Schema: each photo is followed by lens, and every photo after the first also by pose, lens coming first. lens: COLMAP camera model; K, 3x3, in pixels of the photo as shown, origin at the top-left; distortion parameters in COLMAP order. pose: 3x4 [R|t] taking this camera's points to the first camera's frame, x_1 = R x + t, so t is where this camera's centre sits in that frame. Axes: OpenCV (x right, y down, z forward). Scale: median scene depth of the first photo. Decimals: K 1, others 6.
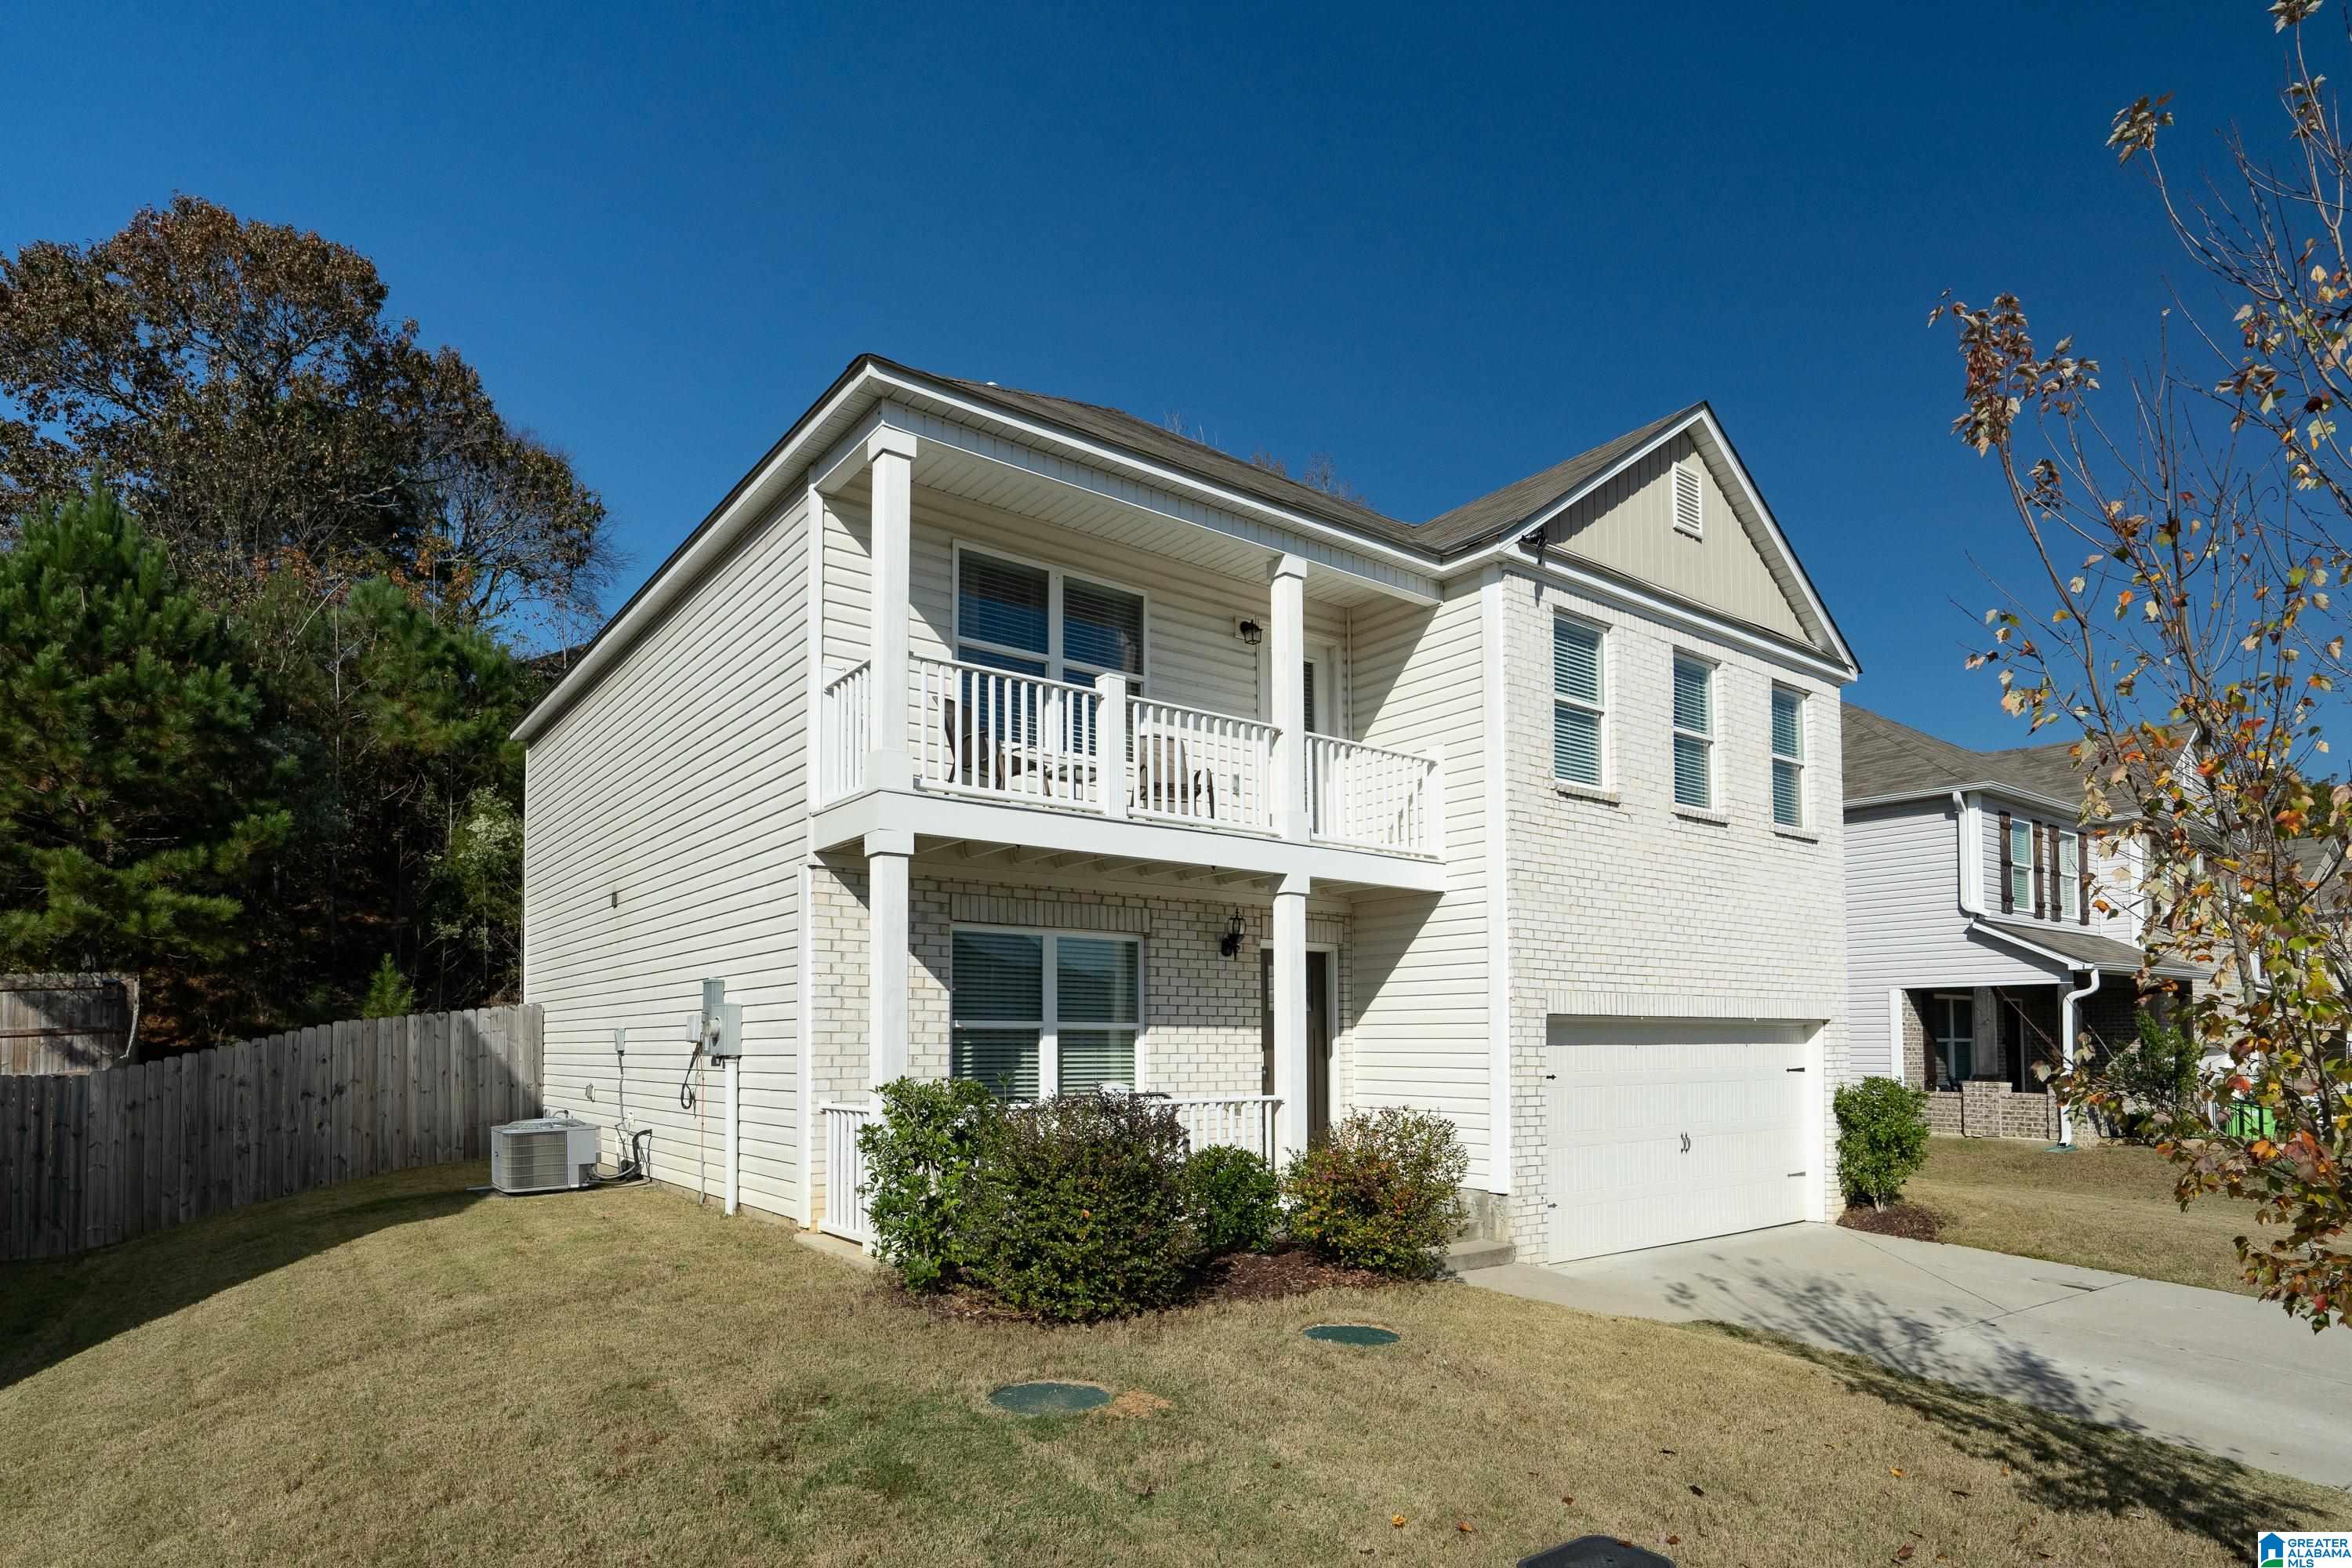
lens RADIAL K [[1232.6, 0, 1180.1], [0, 1232.6, 898.7], [0, 0, 1]] dist [-0.003082, -0.000826]
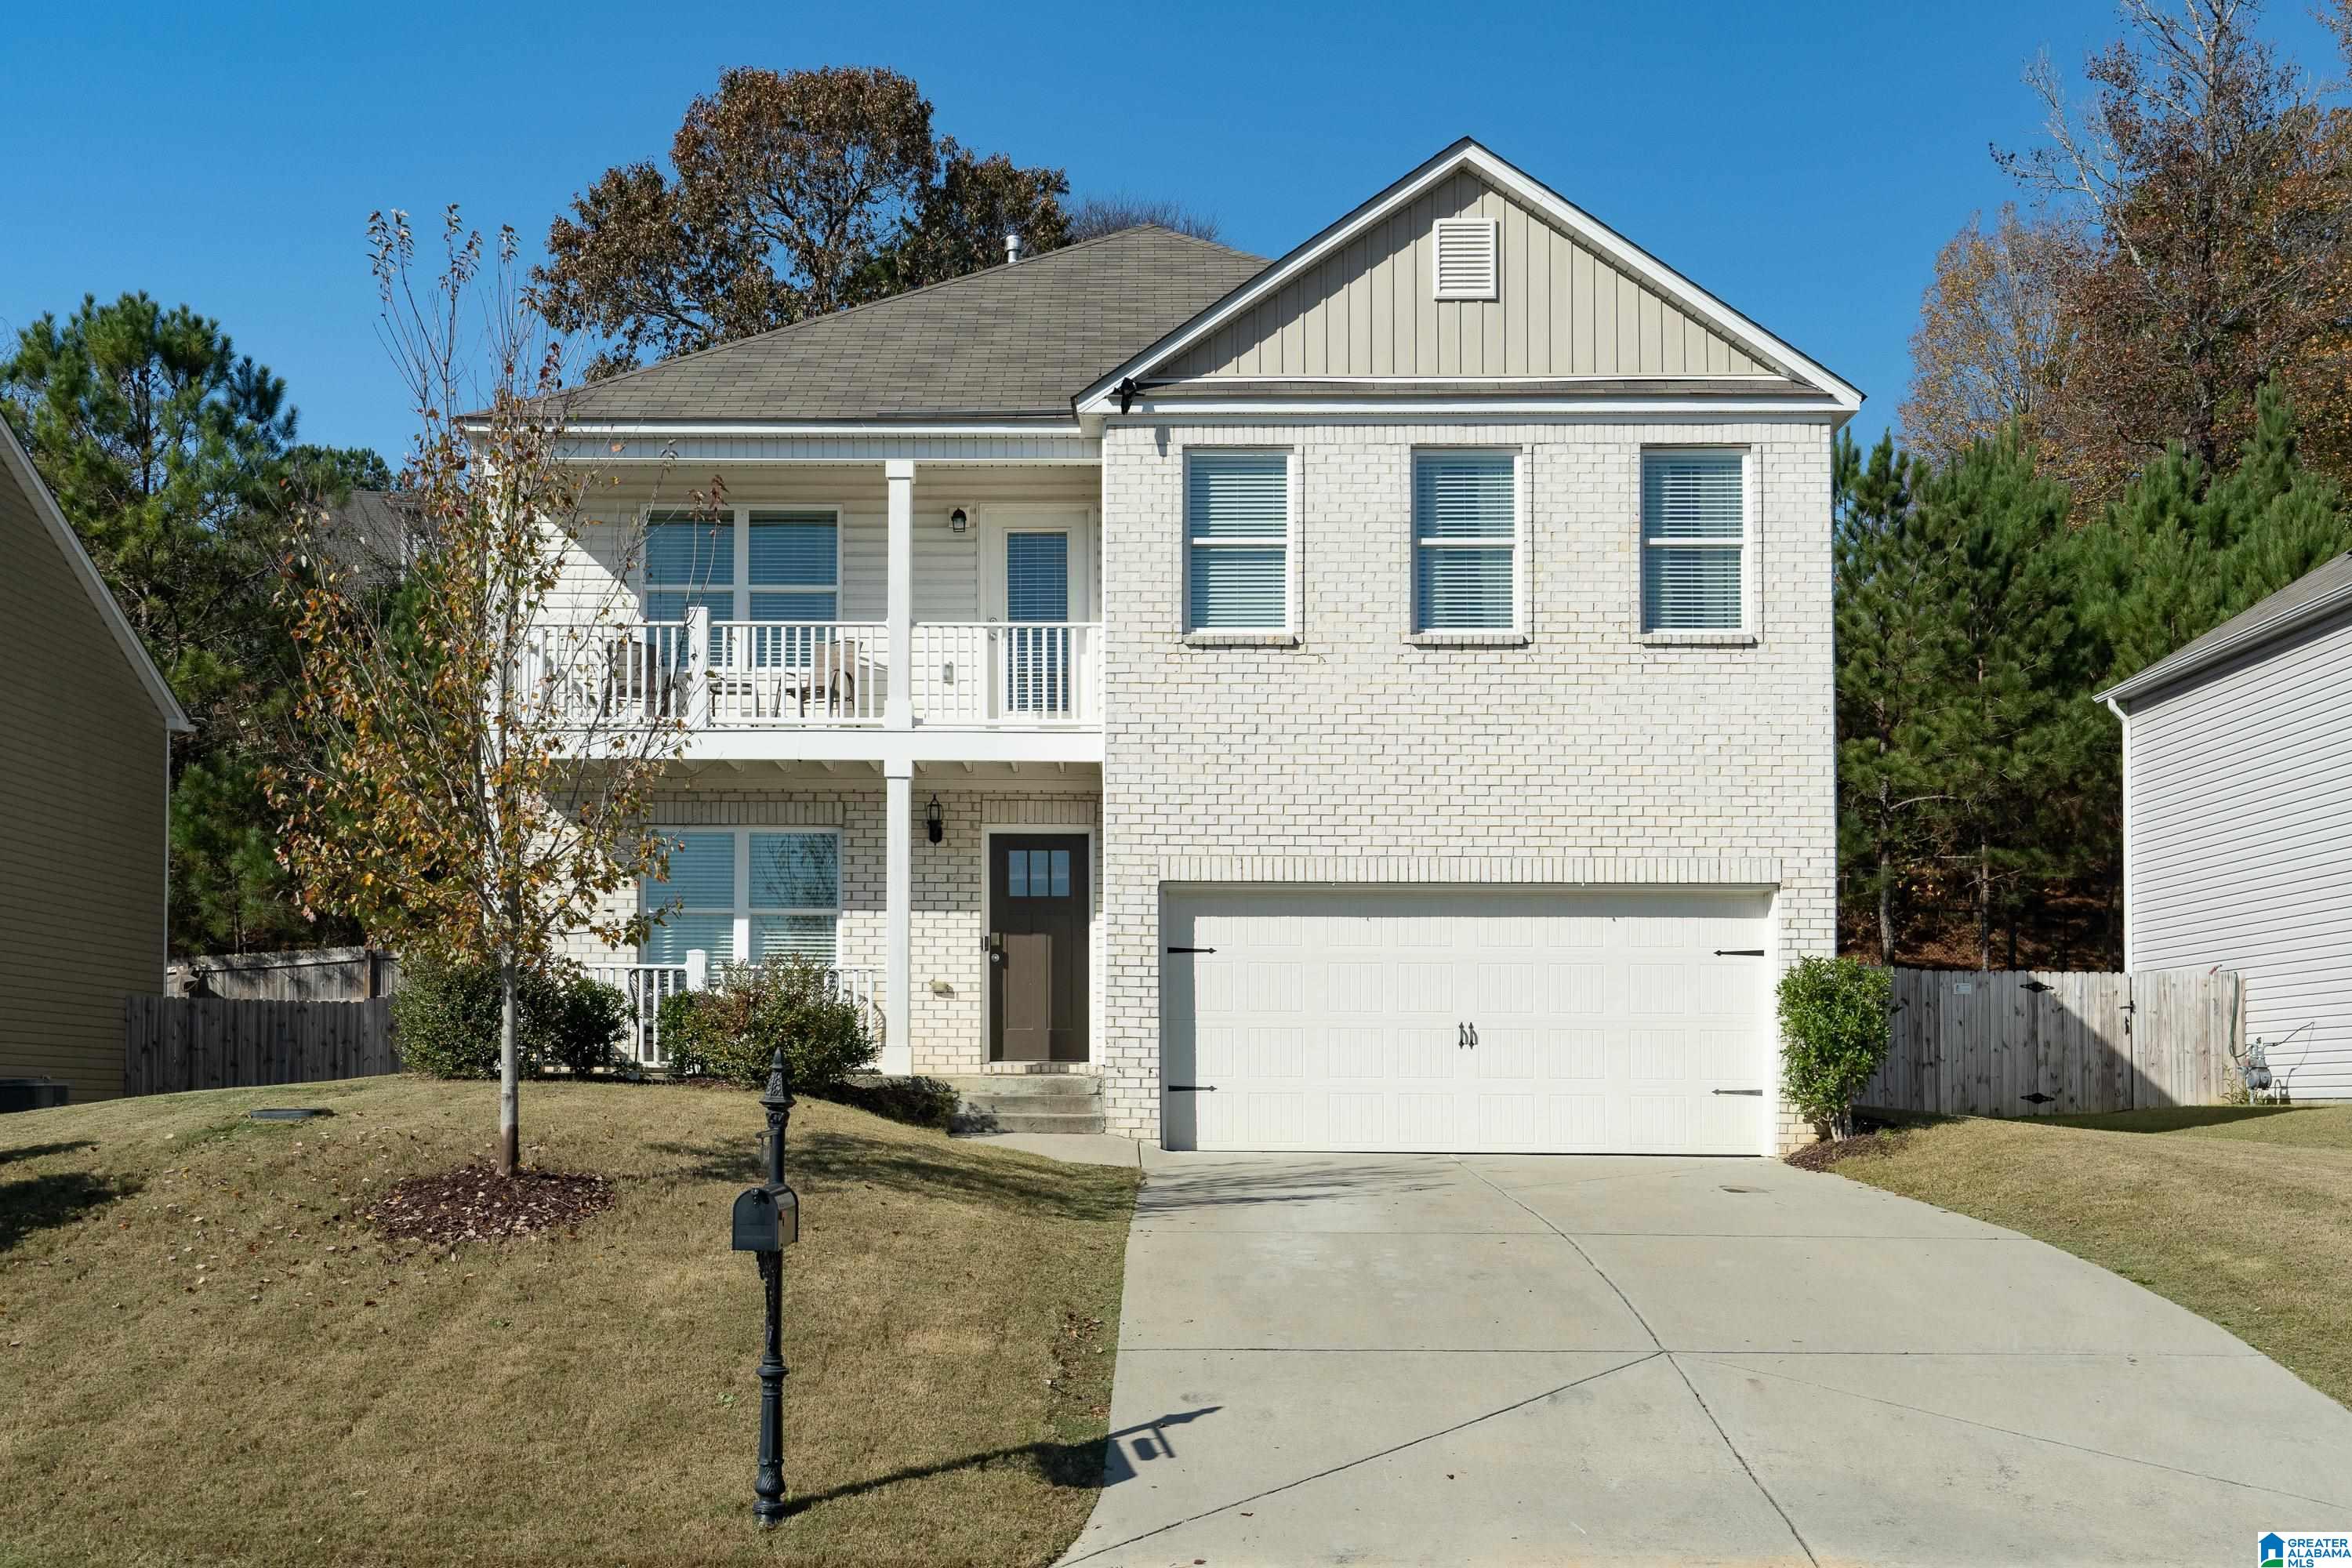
lens RADIAL K [[2311.8, 0, 1176.0], [0, 2311.8, 784.0], [0, 0, 1]] dist [0.007157, 0.003356]
pose [[0.793731, -0.079650, -0.603031, 1.360075], [0.065037, 0.996819, -0.046058, 0.099807], [0.604781, -0.002662, 0.796387, -0.407286]]
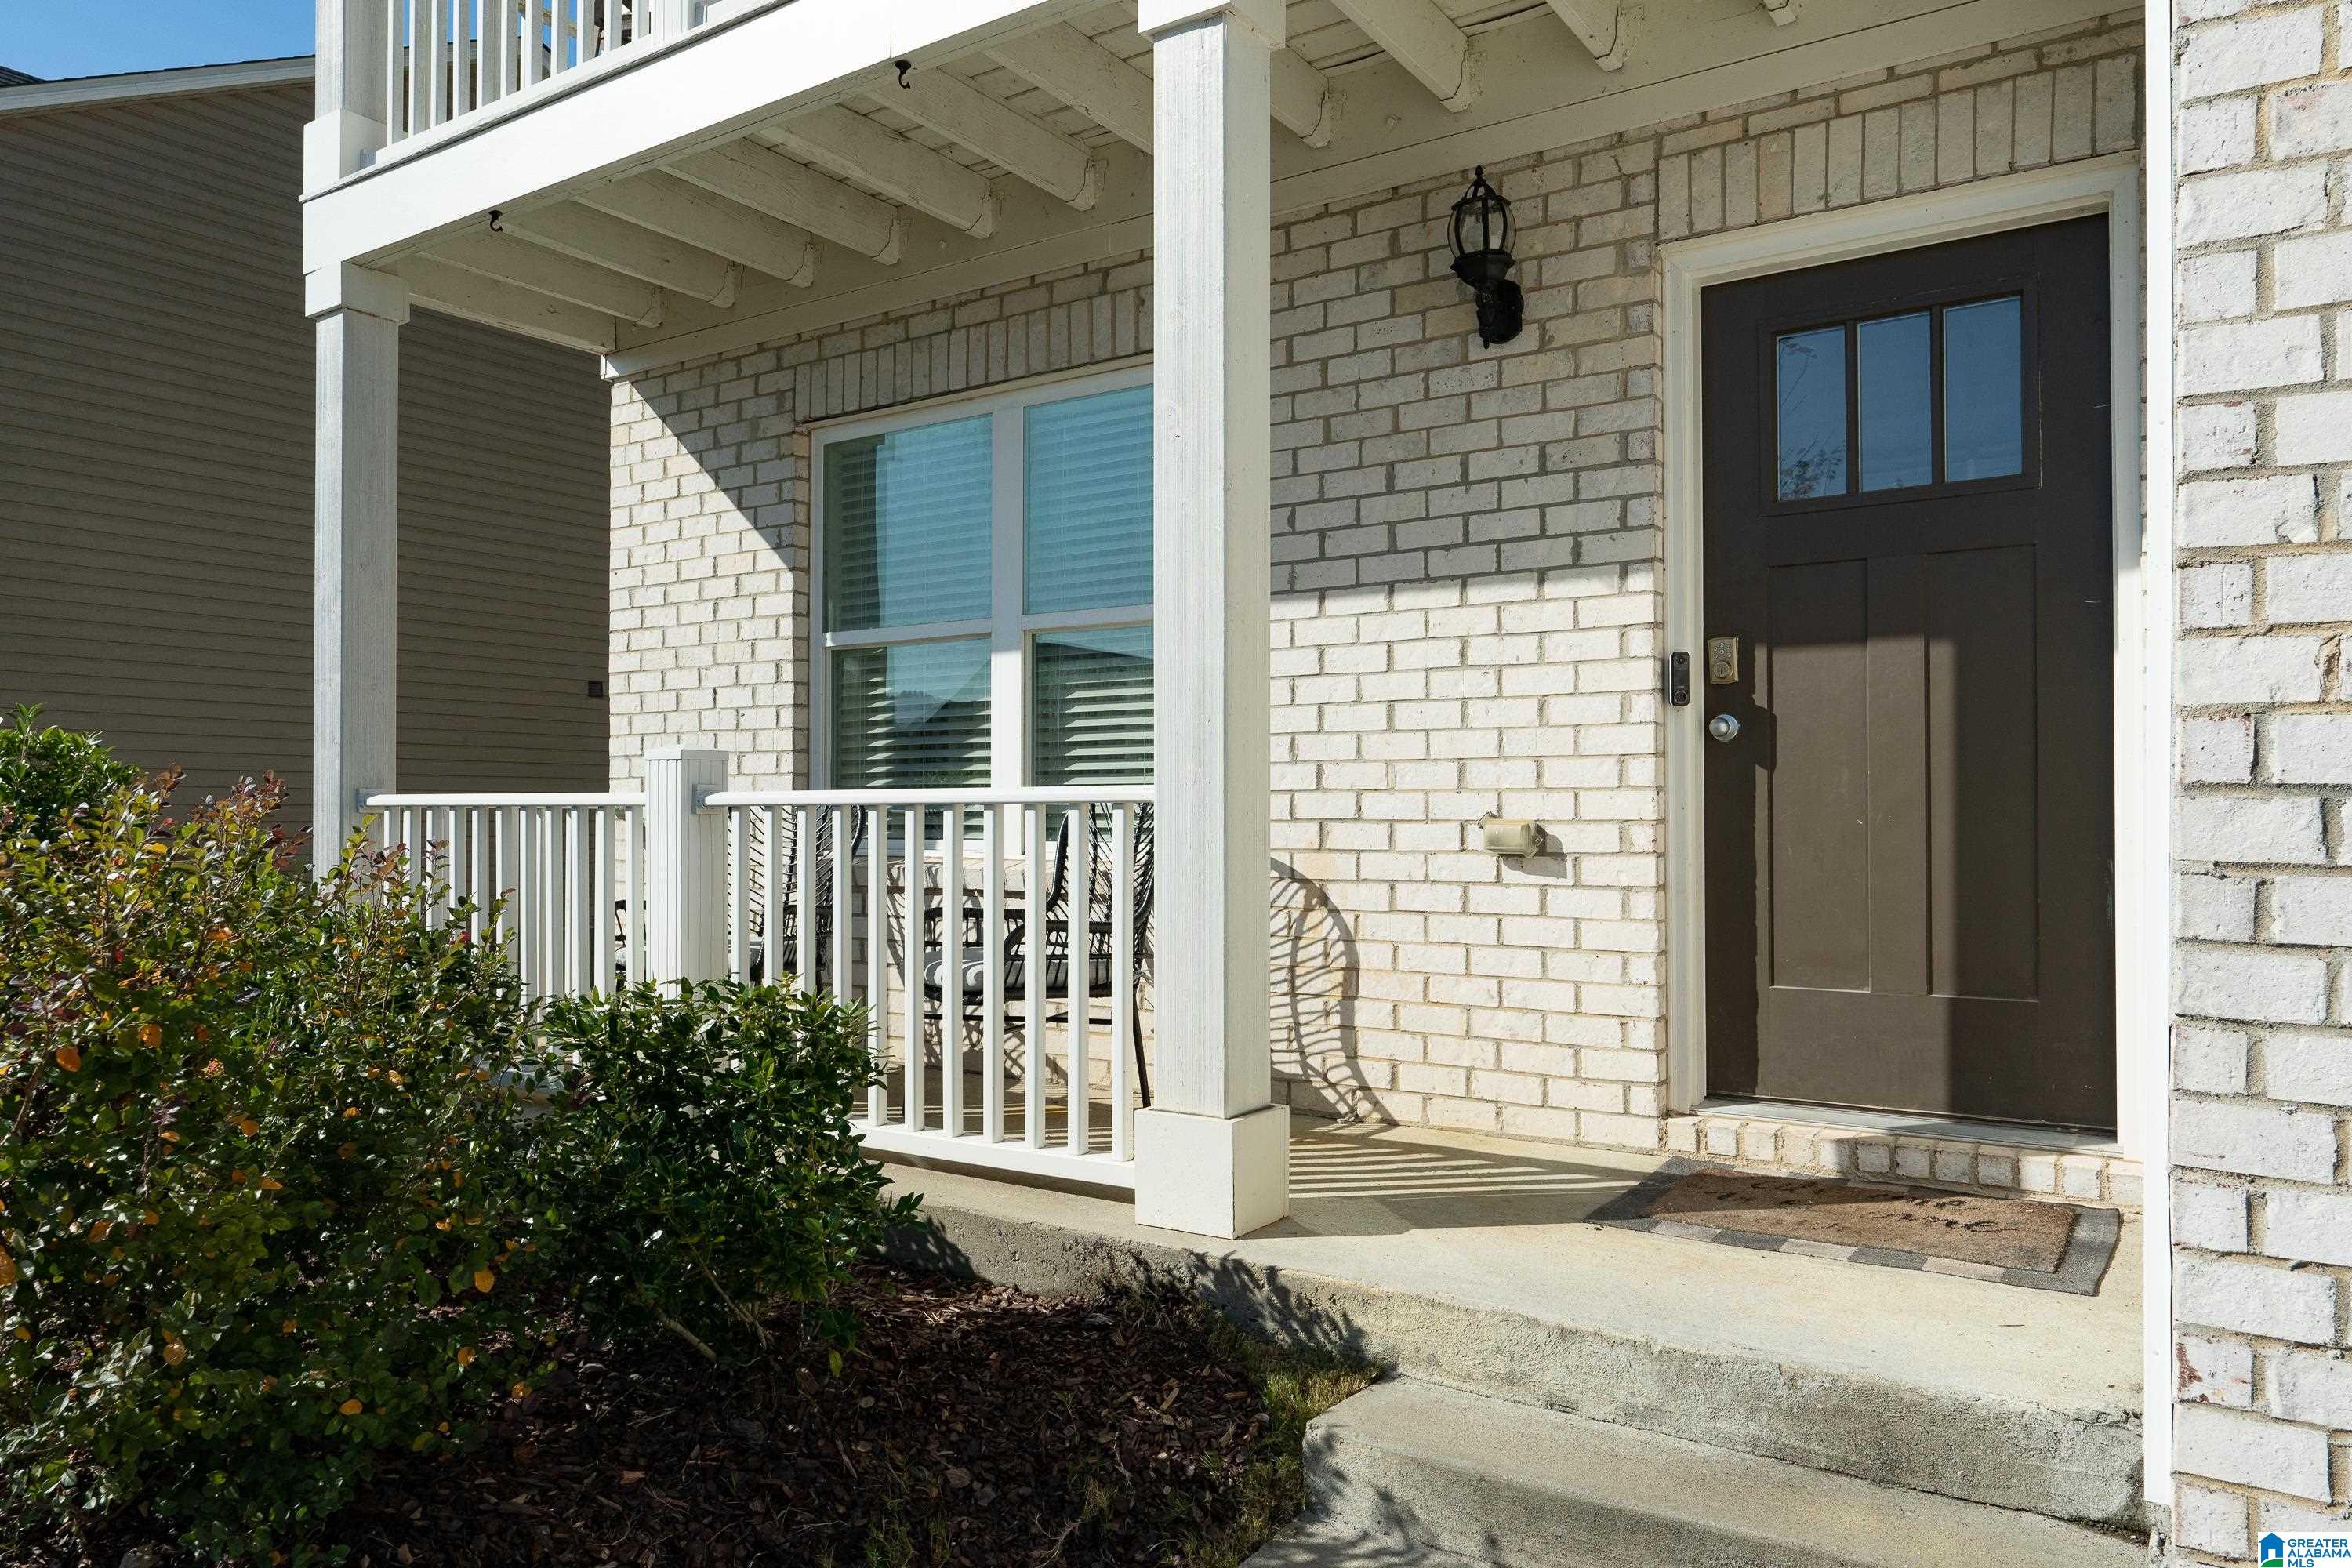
lens RADIAL K [[1639.8, 0, 1175.1], [0, 1639.8, 824.2], [0, 0, 1]] dist [0.001471, -0.000295]
pose [[0.310811, -0.026156, -0.950112, 0.387285], [0.083751, 0.996487, -0.000035, 0.156440], [0.946775, -0.079562, 0.311909, 0.795405]]
